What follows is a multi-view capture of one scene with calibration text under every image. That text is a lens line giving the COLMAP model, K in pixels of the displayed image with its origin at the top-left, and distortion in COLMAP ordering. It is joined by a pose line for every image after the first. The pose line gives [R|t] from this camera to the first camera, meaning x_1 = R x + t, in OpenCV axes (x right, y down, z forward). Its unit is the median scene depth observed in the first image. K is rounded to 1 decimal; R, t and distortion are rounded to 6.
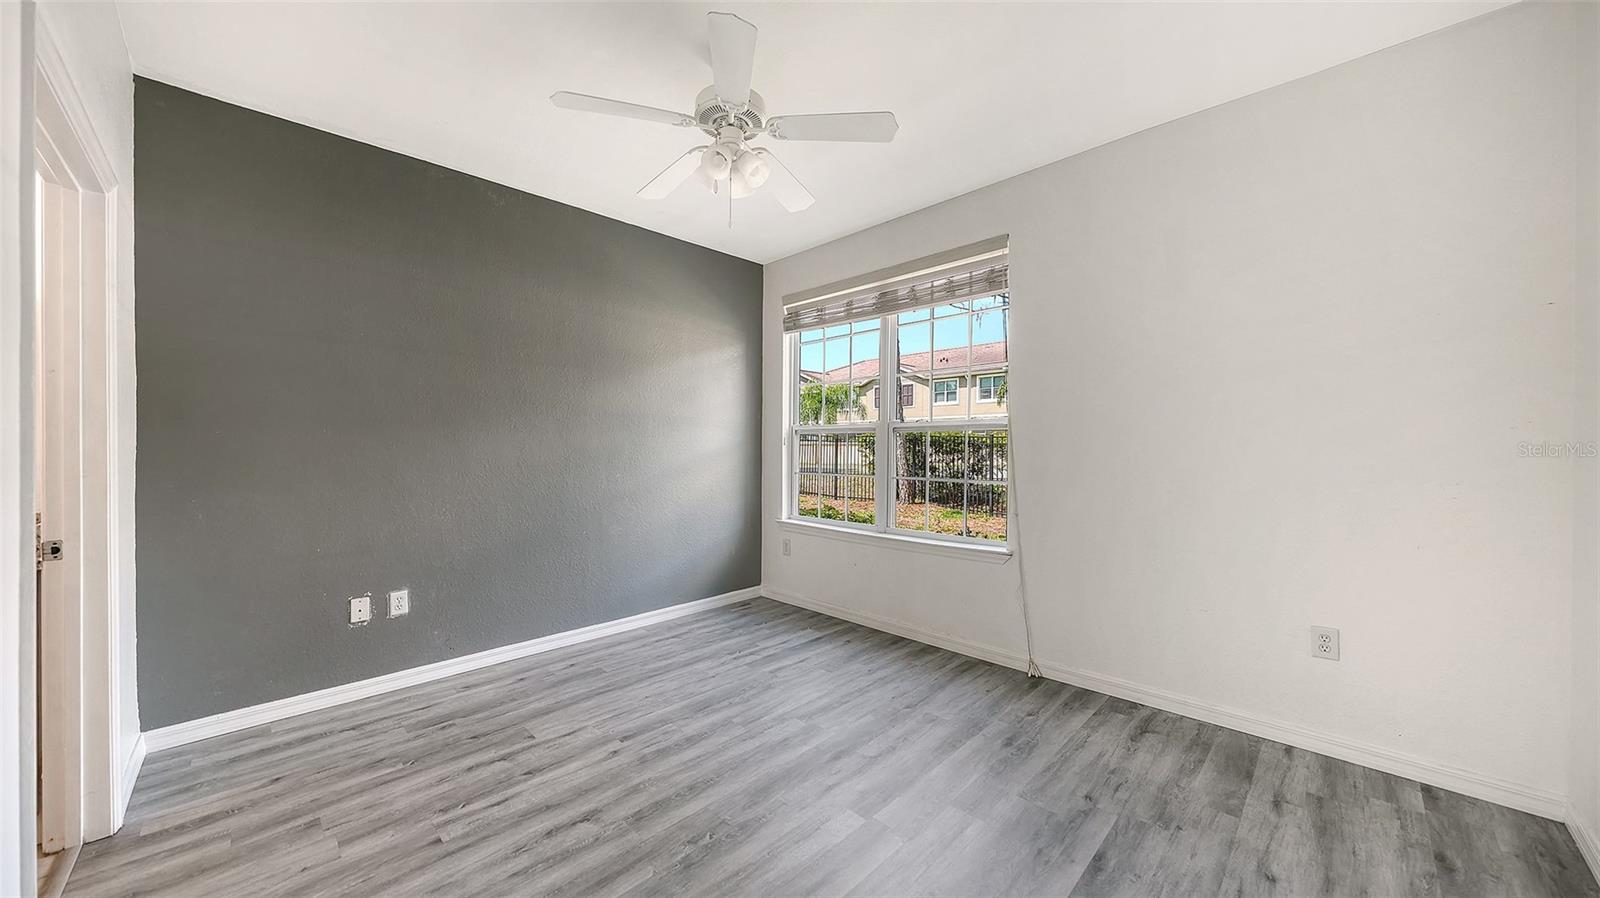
lens RADIAL K [[559.2, 0, 799.5], [0, 559.2, 455.5], [0, 0, 1]] dist [-0.001916, -0.000673]
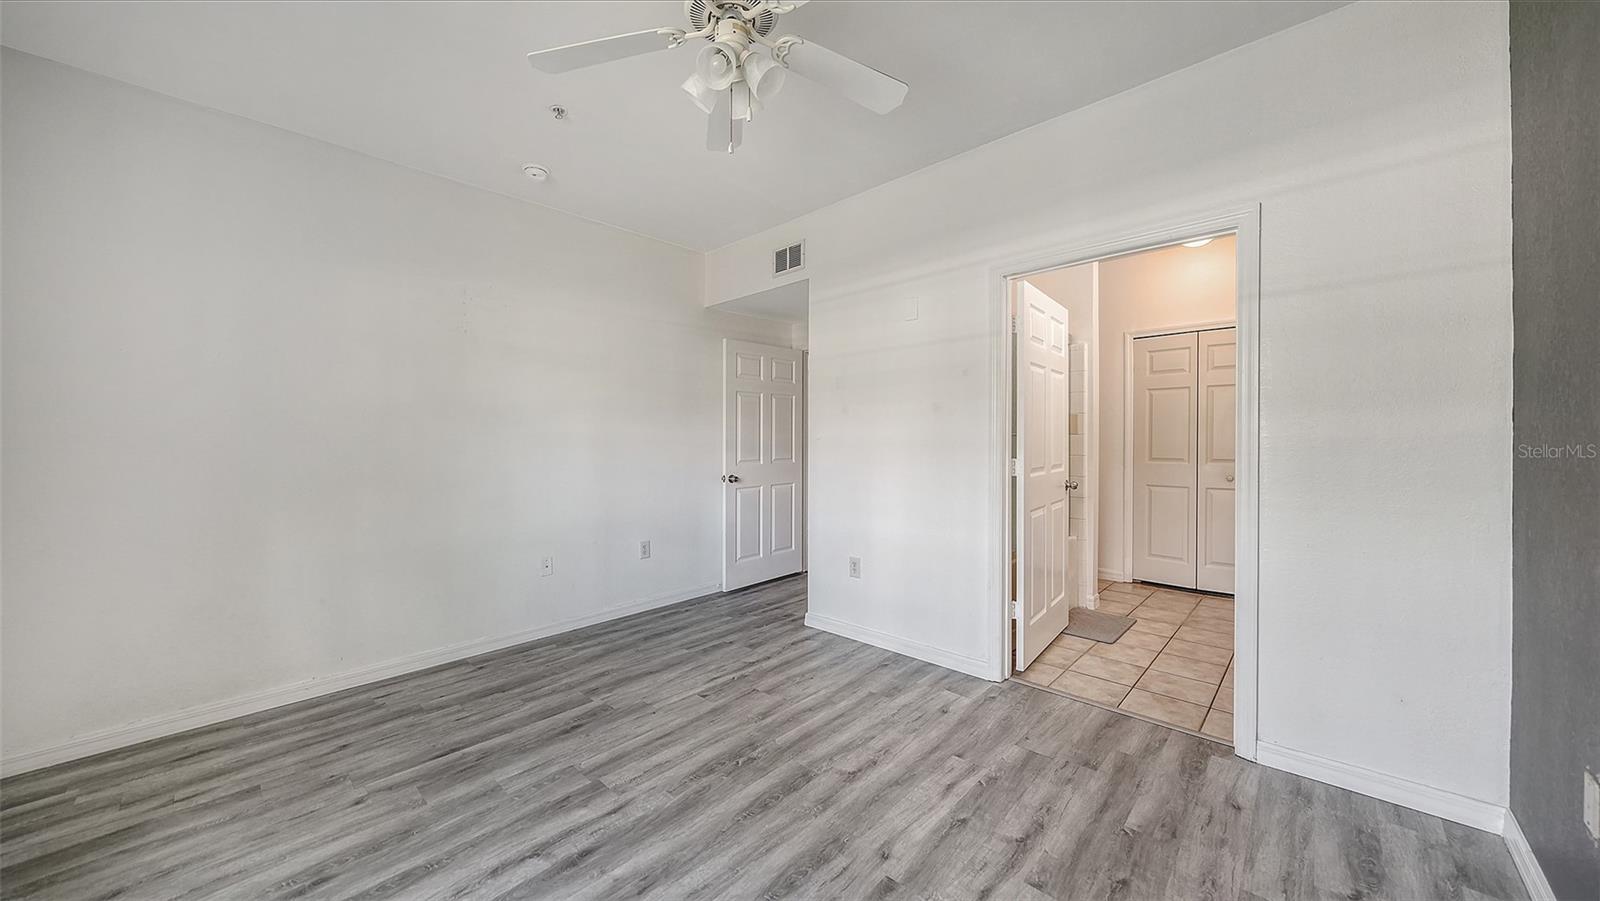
lens RADIAL K [[558.0, 0, 786.0], [0, 558.0, 435.1], [0, 0, 1]] dist [-0.000881, -0.000655]
pose [[-0.999758, 0.015122, -0.015966, -0.179886], [0.014868, 0.999763, 0.015913, -0.029957], [0.016203, 0.015672, -0.999746, 1.553787]]
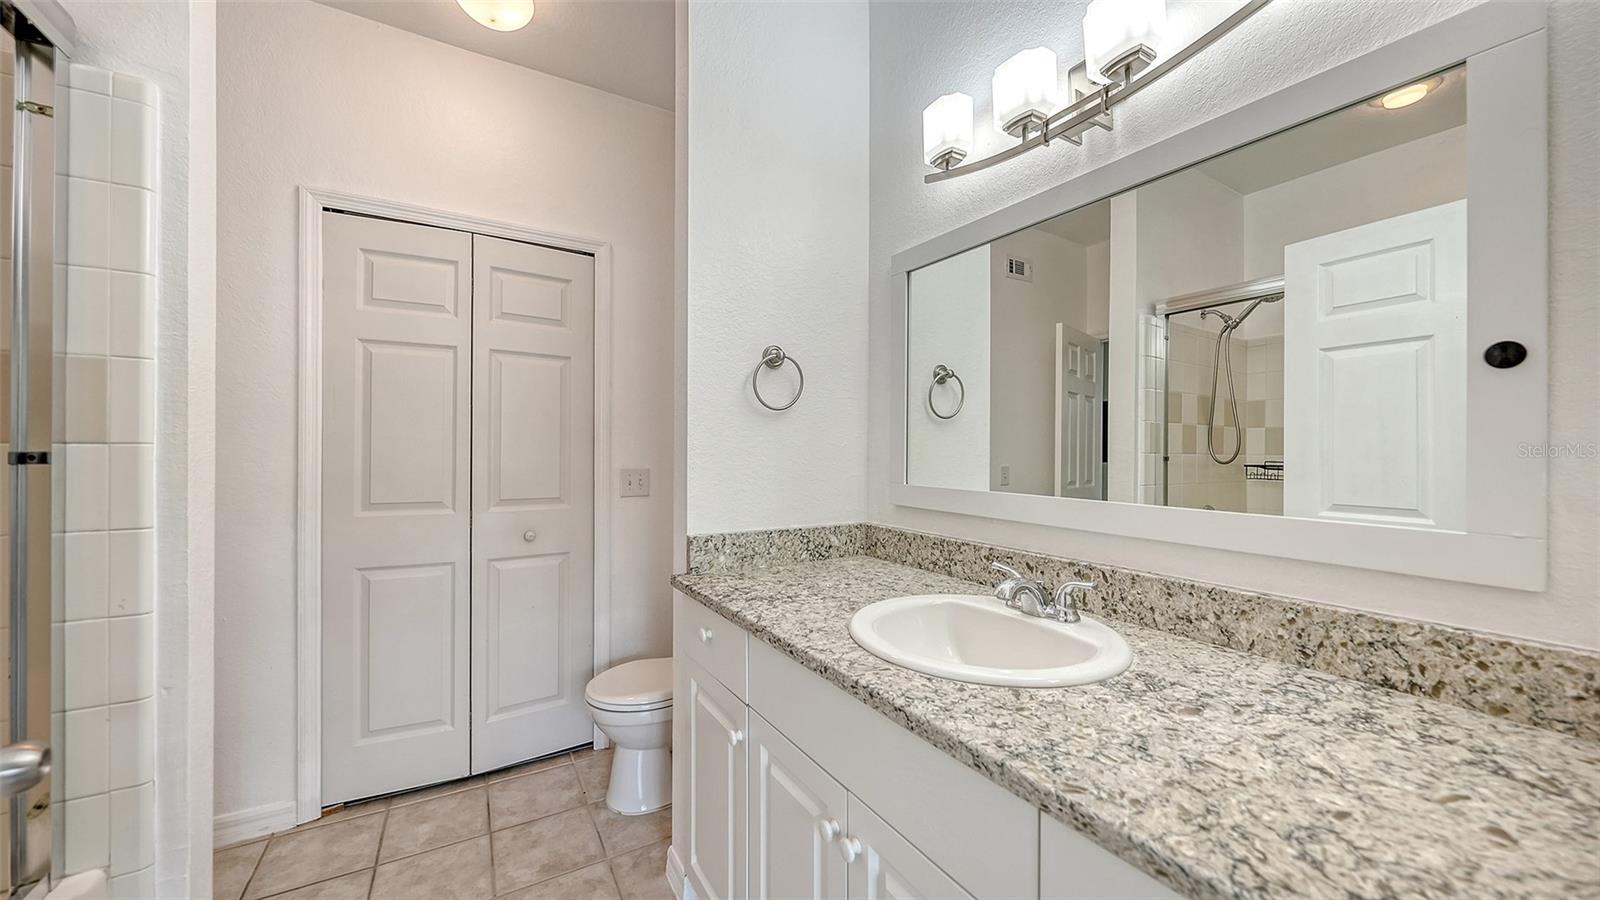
lens RADIAL K [[572.7, 0, 784.1], [0, 572.7, 457.0], [0, 0, 1]] dist [-0.006376, 0.000601]
pose [[-0.262535, 0.018575, -0.964744, -0.787577], [-0.017572, 0.999557, 0.024027, -0.002478], [0.964763, 0.023261, -0.262092, 0.518924]]
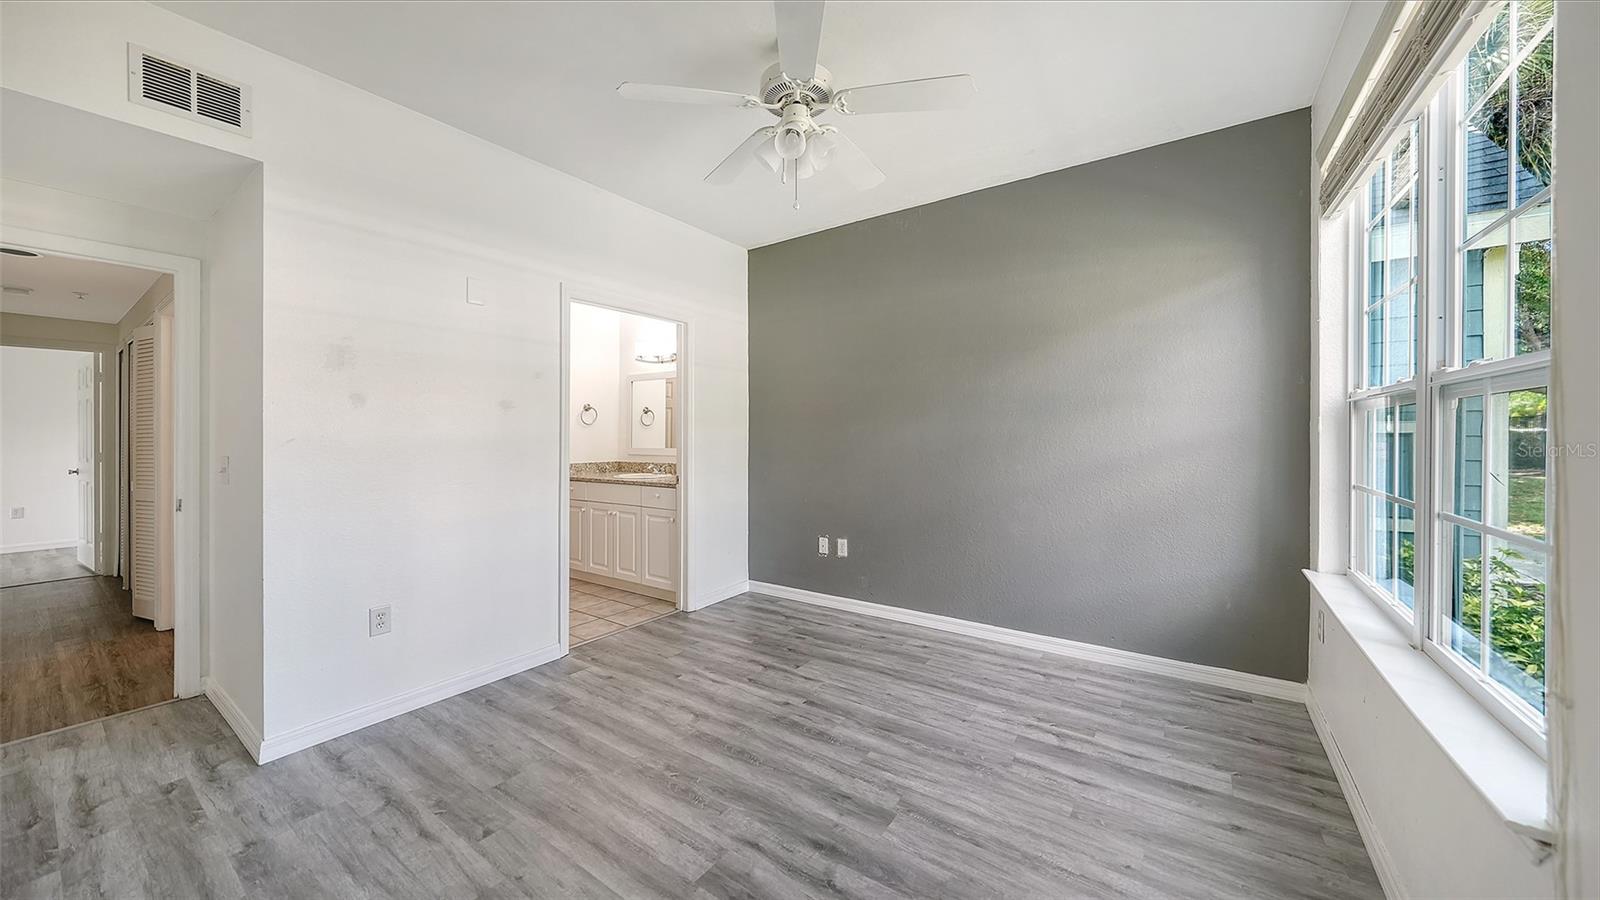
lens RADIAL K [[559.2, 0, 796.3], [0, 559.2, 438.8], [0, 0, 1]] dist [-0.001916, -0.000673]
pose [[0.169092, 0.010042, -0.985549, 0.715319], [-0.016068, 0.999843, 0.007431, -0.016432], [0.985469, 0.014579, 0.169227, 0.739671]]
